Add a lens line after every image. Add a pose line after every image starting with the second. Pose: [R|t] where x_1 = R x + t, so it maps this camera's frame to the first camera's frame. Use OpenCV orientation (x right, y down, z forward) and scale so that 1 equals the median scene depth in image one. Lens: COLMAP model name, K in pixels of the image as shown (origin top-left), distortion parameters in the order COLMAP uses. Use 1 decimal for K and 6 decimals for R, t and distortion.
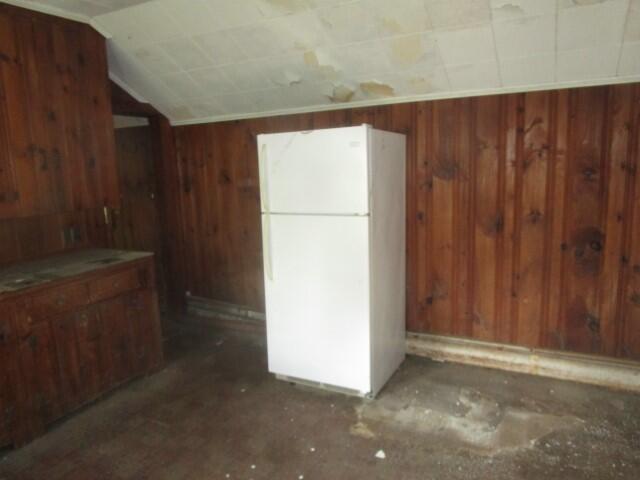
lens RADIAL K [[463.2, 0, 320.7], [0, 463.2, 237.6], [0, 0, 1]] dist [-0.013074, -0.003433]
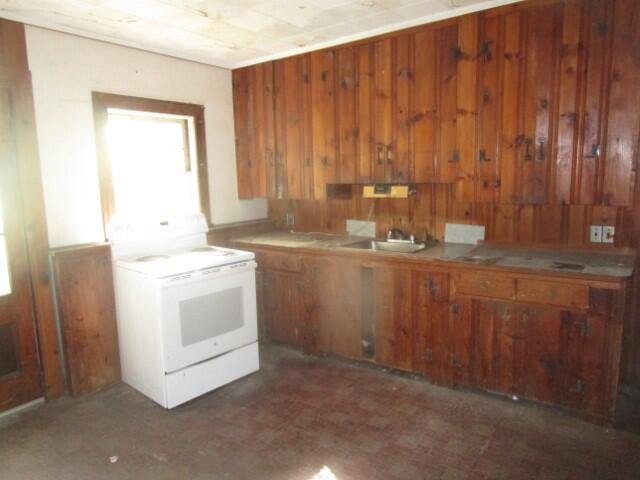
lens RADIAL K [[463.2, 0, 323.8], [0, 463.2, 241.3], [0, 0, 1]] dist [-0.013074, -0.003433]
pose [[-0.143286, 0.194395, -0.970402, 0.490015], [-0.123274, 0.969378, 0.212392, -0.138918], [0.981974, 0.150058, -0.114934, 0.727901]]
